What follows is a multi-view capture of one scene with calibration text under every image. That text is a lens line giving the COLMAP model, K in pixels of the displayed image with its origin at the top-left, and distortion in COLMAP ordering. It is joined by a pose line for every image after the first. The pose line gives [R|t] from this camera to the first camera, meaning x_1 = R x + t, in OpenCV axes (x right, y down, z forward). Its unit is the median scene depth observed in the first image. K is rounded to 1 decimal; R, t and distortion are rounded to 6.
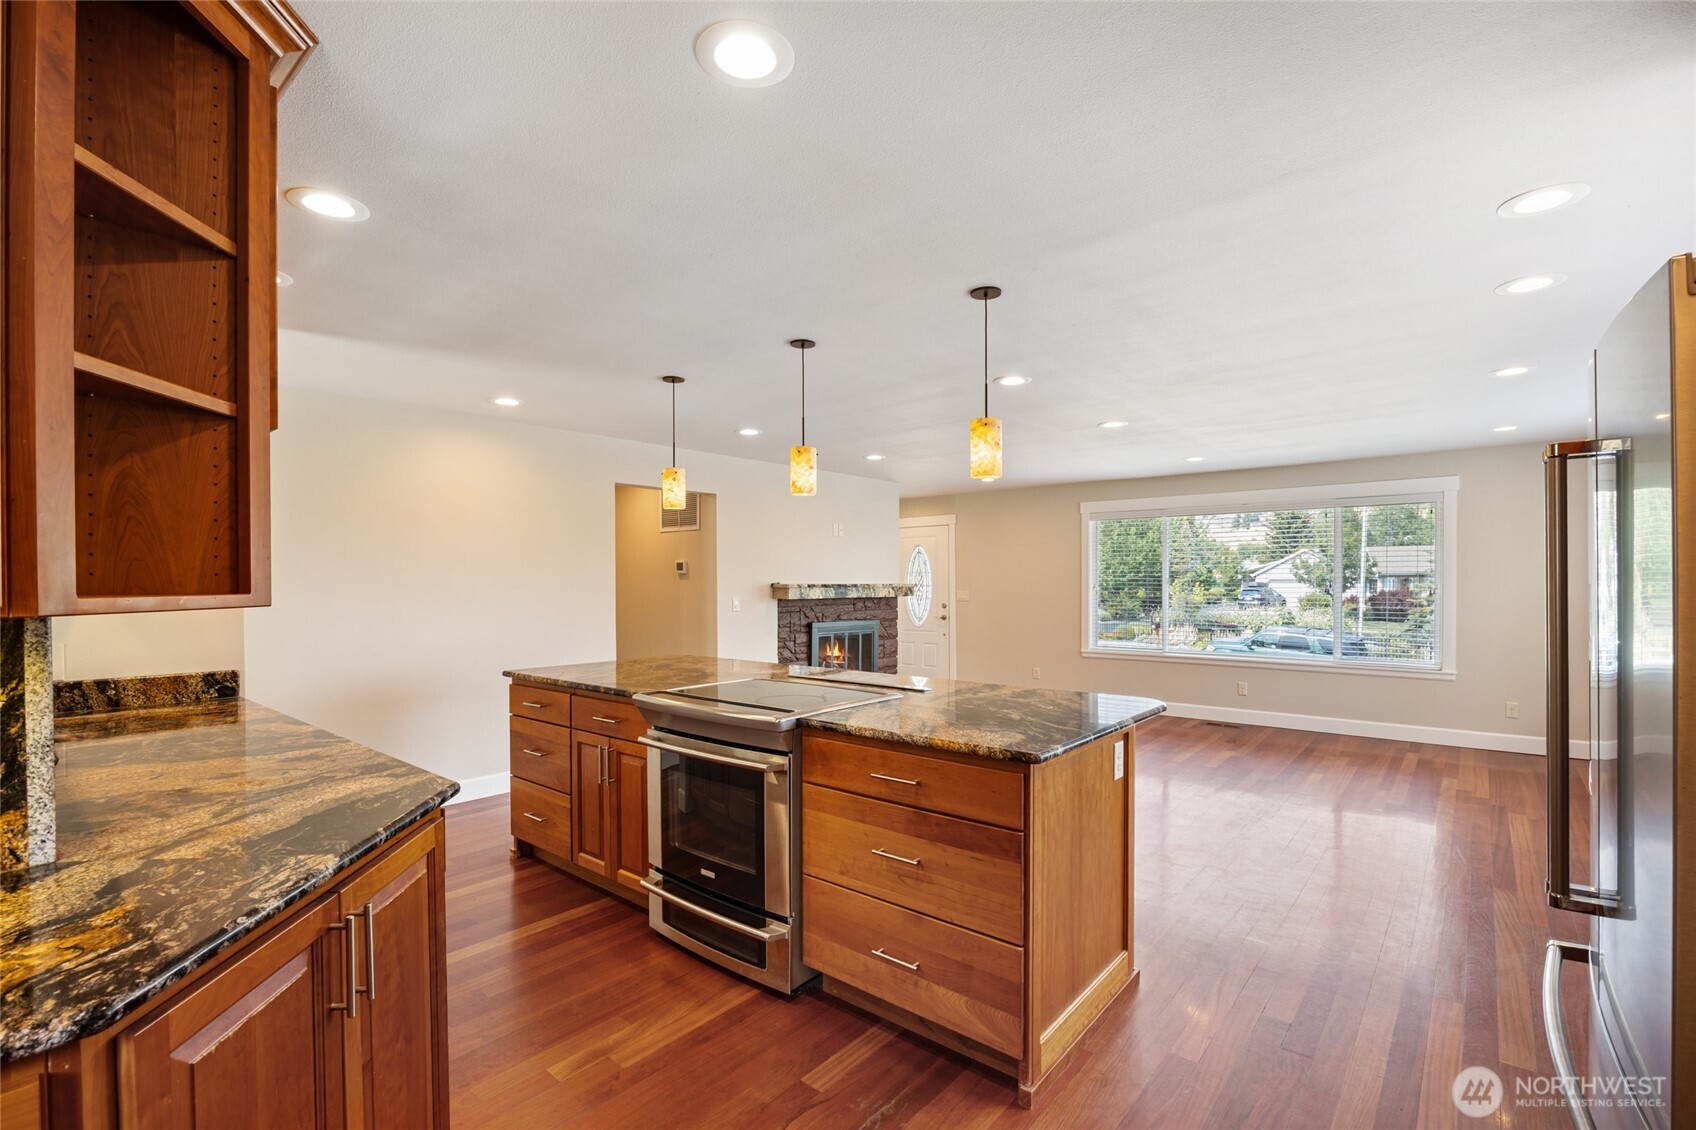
lens RADIAL K [[772.1, 0, 854.1], [0, 772.1, 578.0], [0, 0, 1]] dist [0.009657, 0.000035]
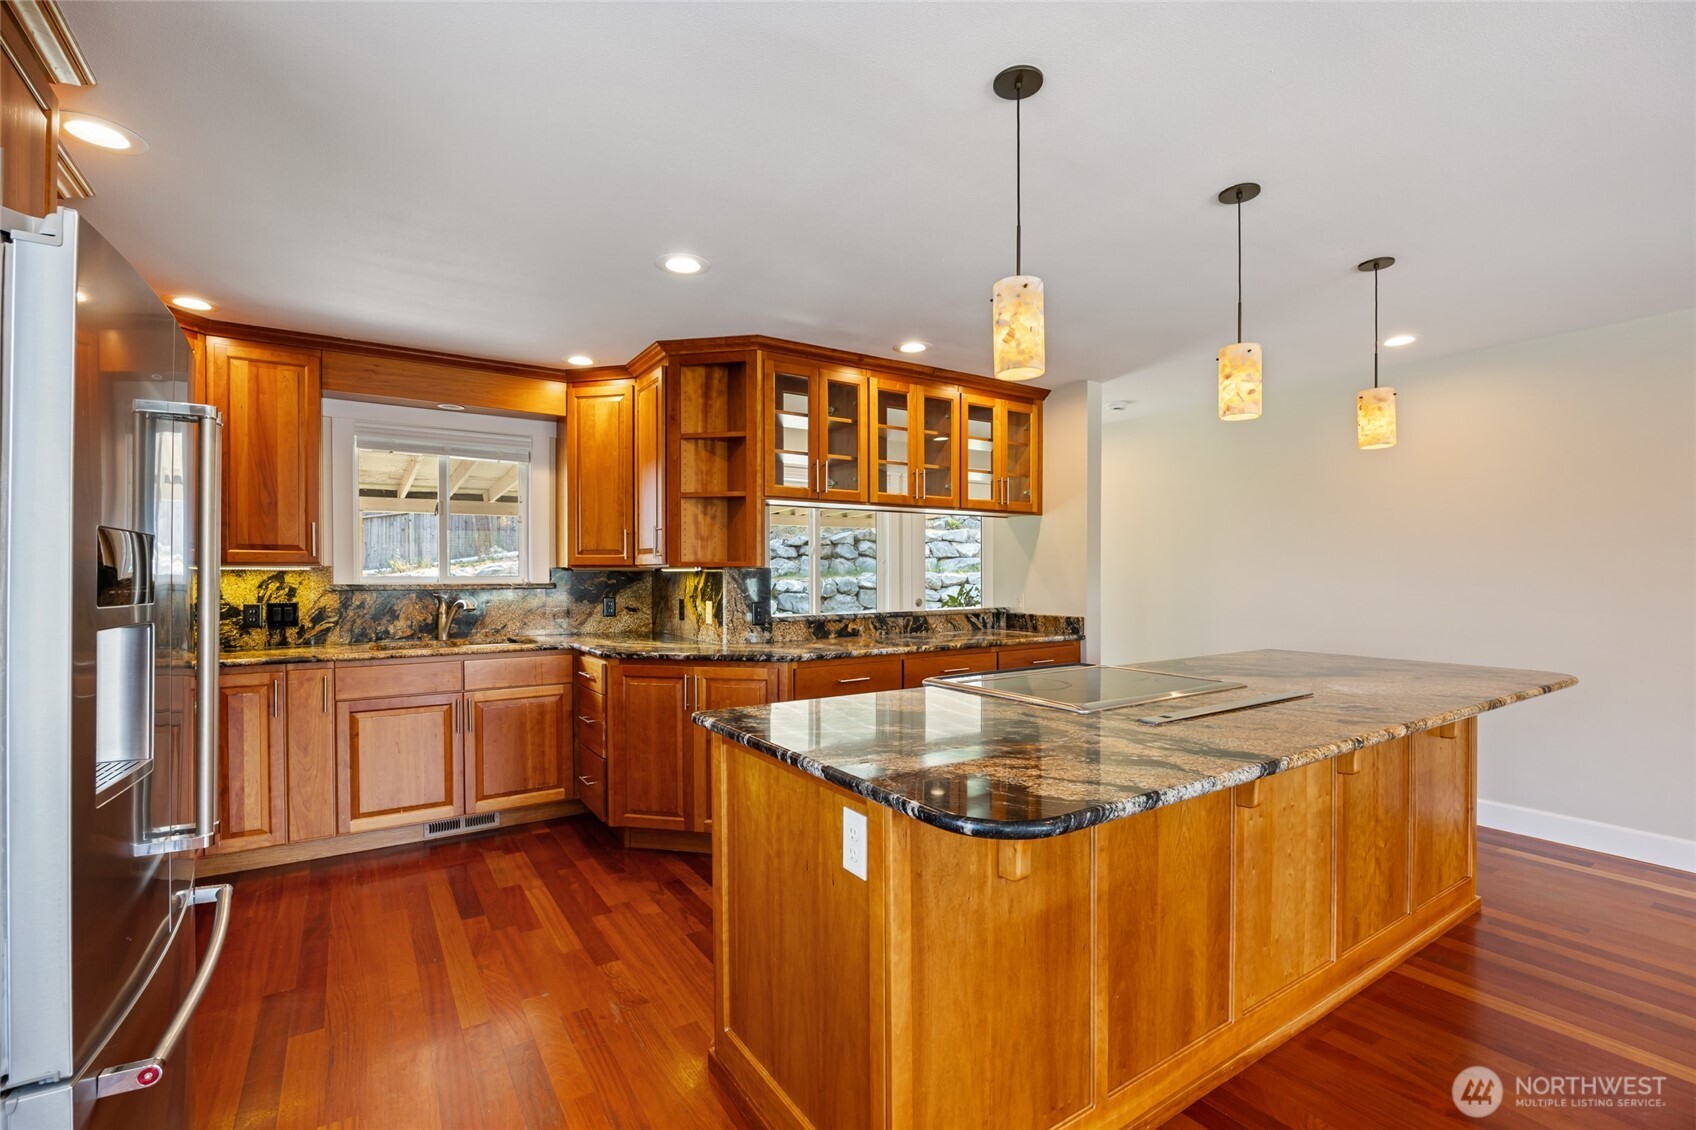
lens RADIAL K [[754.2, 0, 847.9], [0, 754.2, 580.5], [0, 0, 1]] dist [-0.014035, 0.000199]
pose [[-0.296597, 0.012620, -0.954919, 0.286896], [0.007447, 0.999913, 0.010902, 0.010483], [0.954974, -0.003878, -0.296665, 0.382914]]
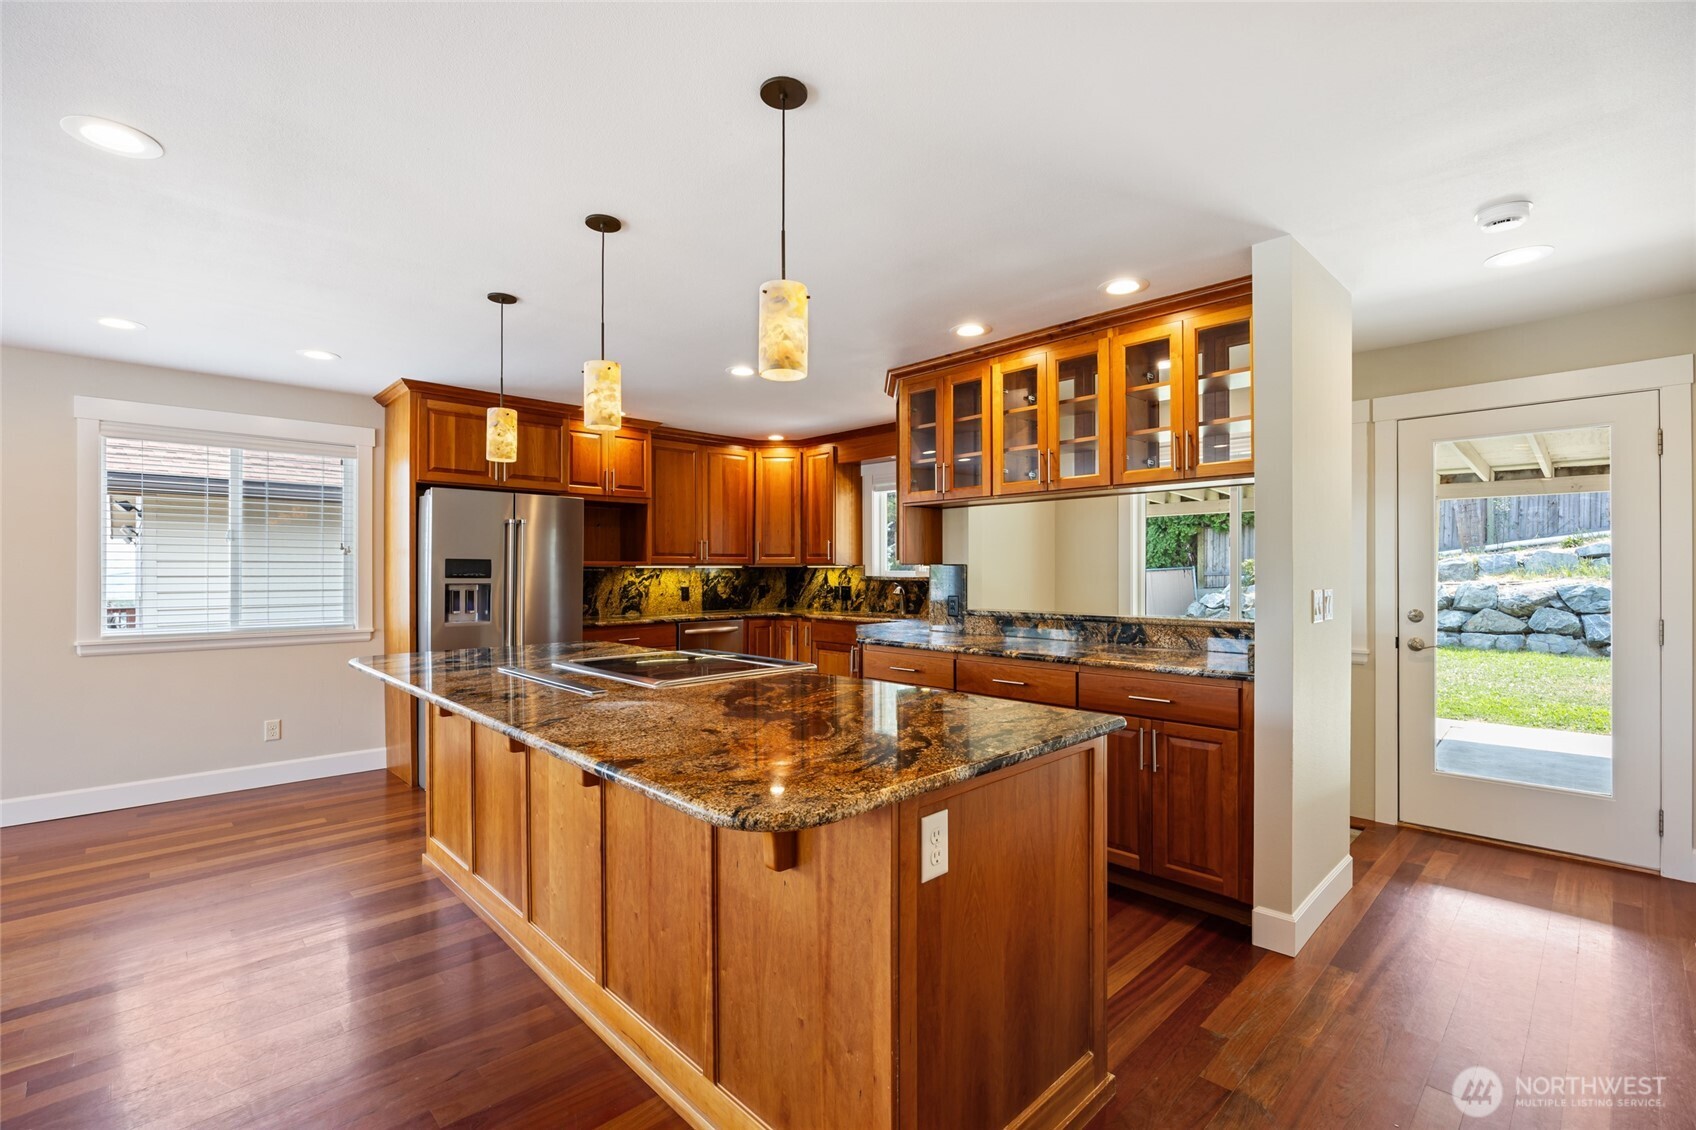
lens RADIAL K [[751.4, 0, 848.5], [0, 751.4, 569.2], [0, 0, 1]] dist [-0.012689, 0.000165]
pose [[-0.993055, 0.004802, 0.117557, -0.160934], [0.004151, 0.999975, -0.005778, 0.013330], [-0.117582, -0.005249, -0.993049, 0.732344]]
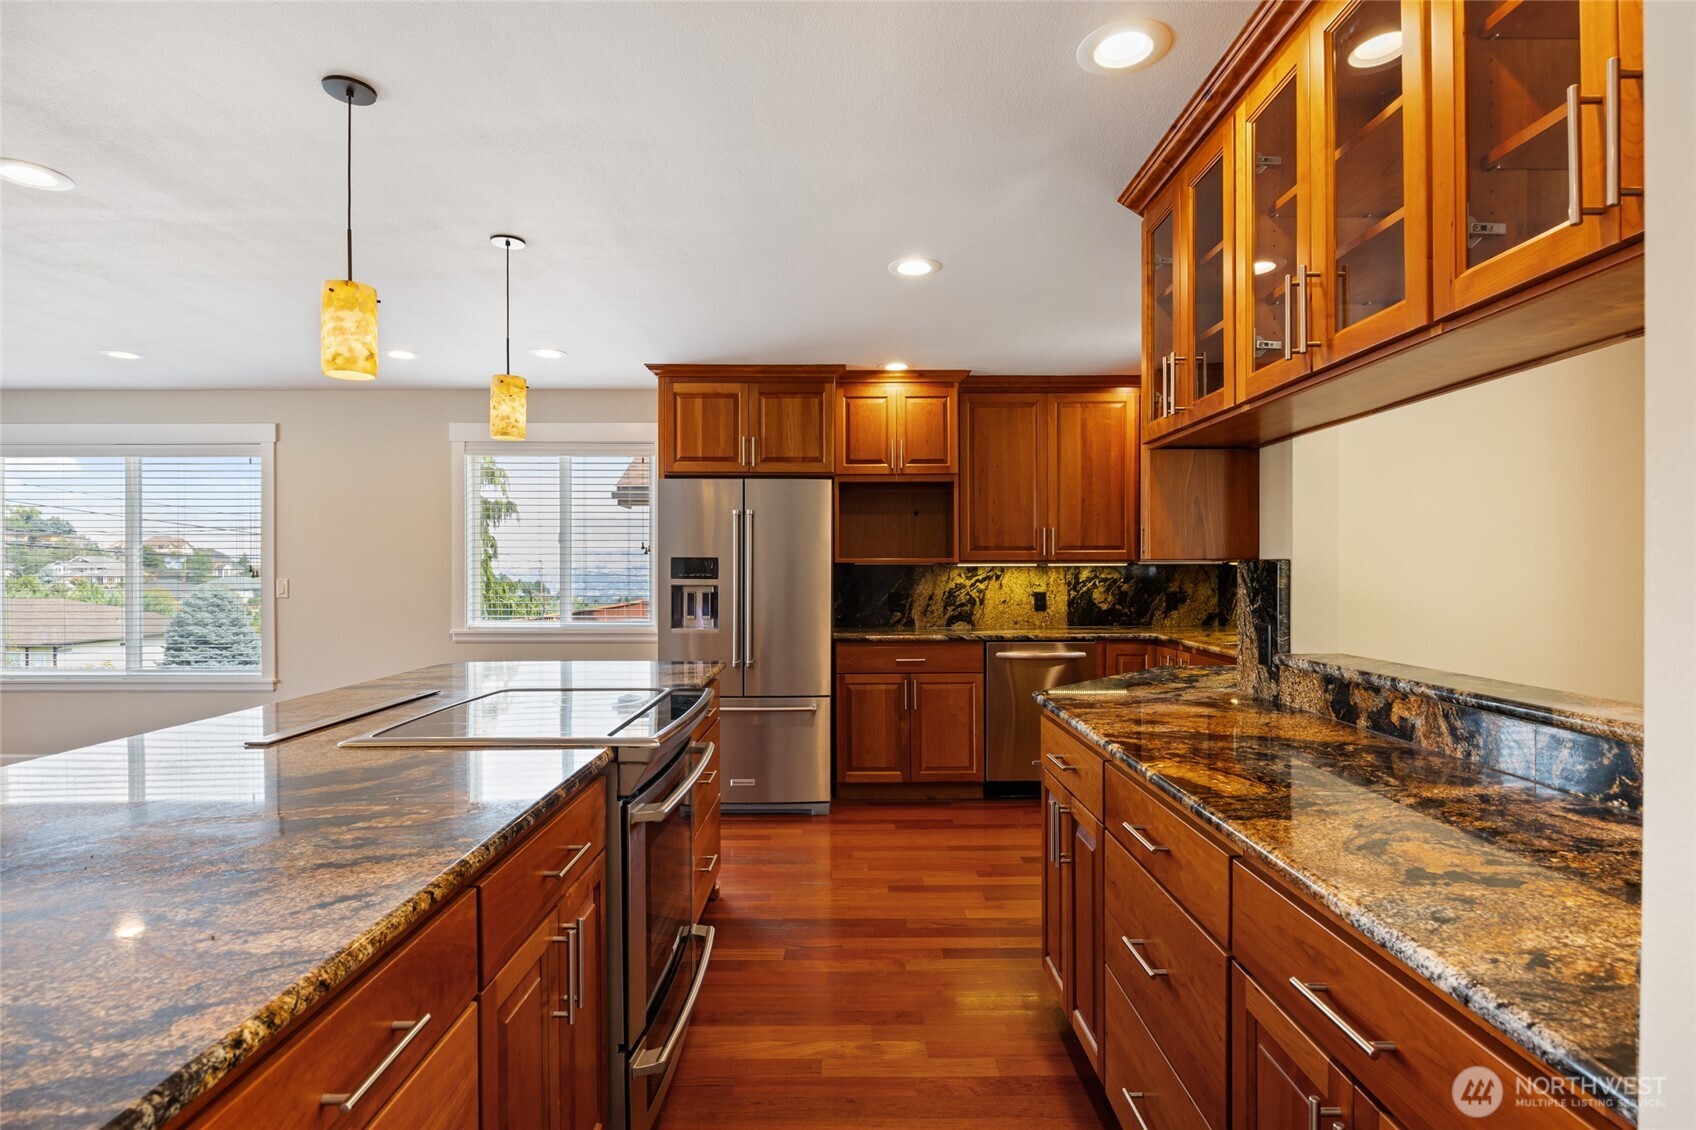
lens RADIAL K [[847.7, 0, 848.0], [0, 847.7, 565.0], [0, 0, 1]] dist [-0.000253, 0.000012]
pose [[-0.635320, 0.007568, 0.772212, -0.310530], [0.000276, 0.999954, -0.009573, 0.011959], [-0.772249, -0.005868, -0.635293, 0.485445]]
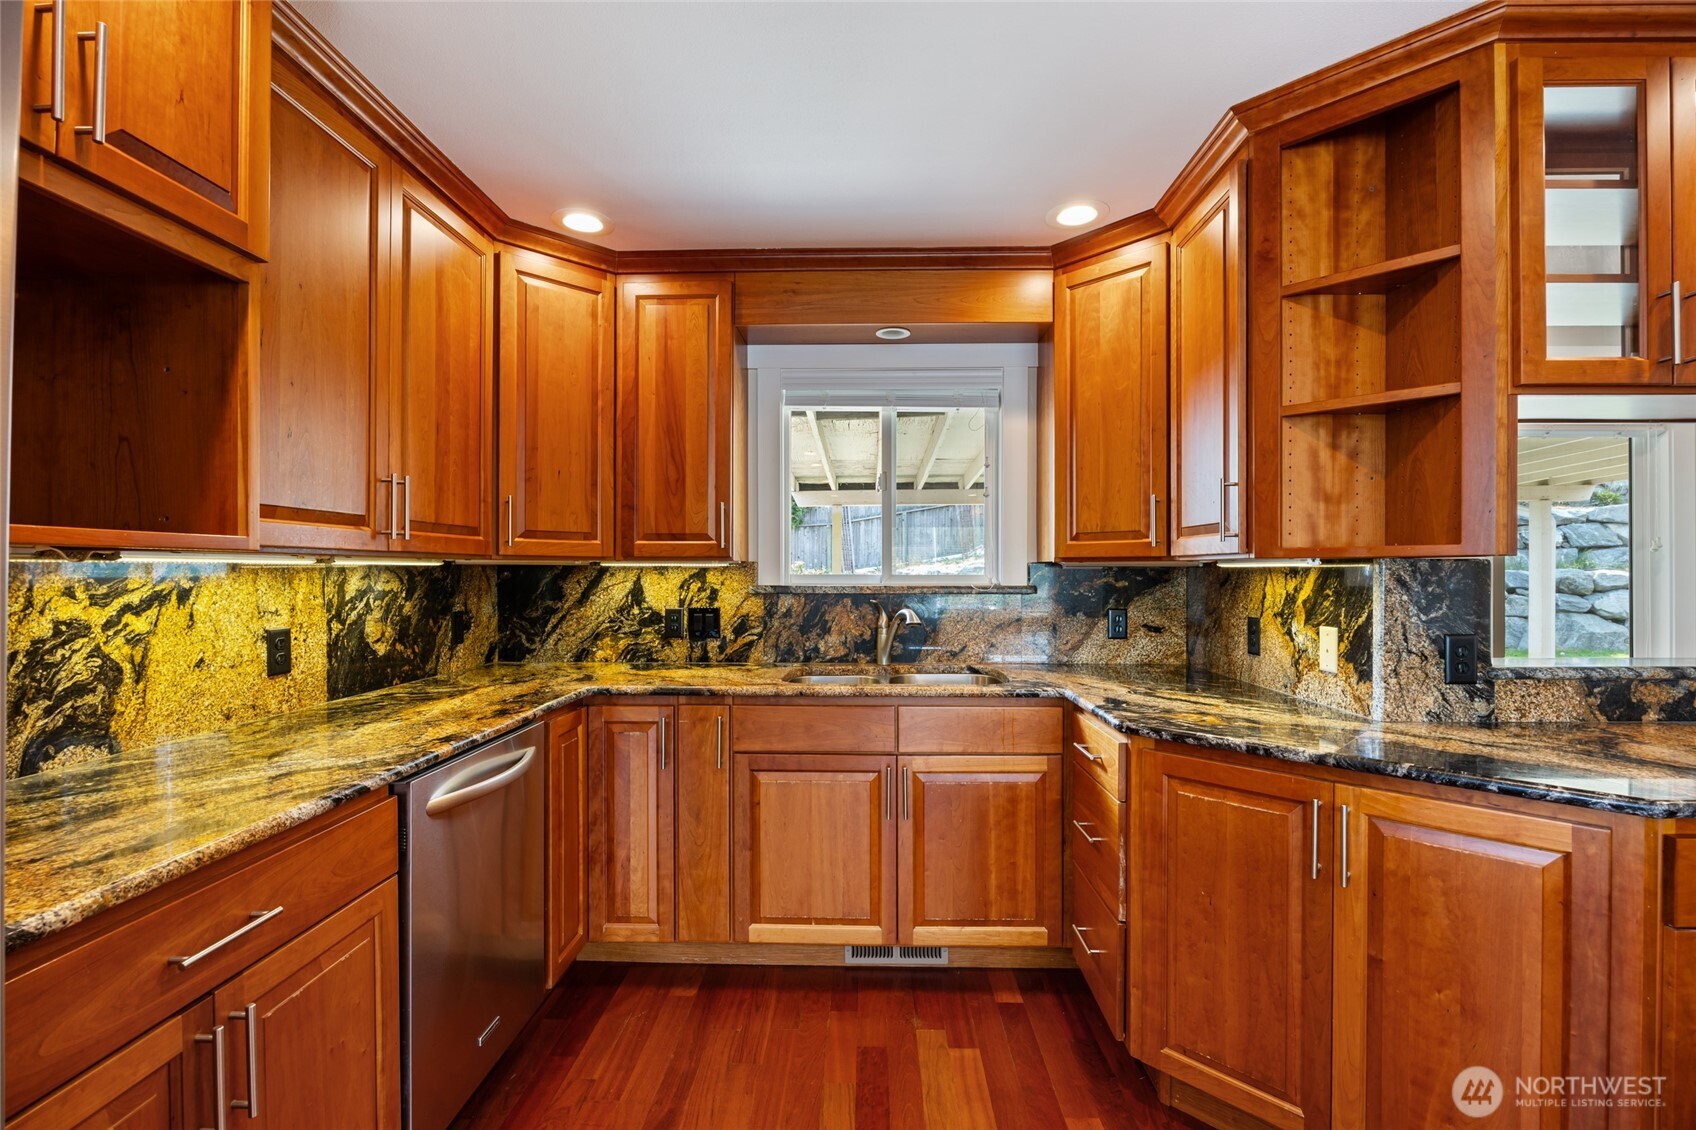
lens RADIAL K [[750.4, 0, 850.5], [0, 750.4, 575.8], [0, 0, 1]] dist [-0.013654, -0.000044]
pose [[-0.792151, 0.007738, -0.610275, 0.112309], [0.006768, 0.999970, 0.003894, 0.010065], [0.610287, -0.001046, -0.792180, 0.244154]]
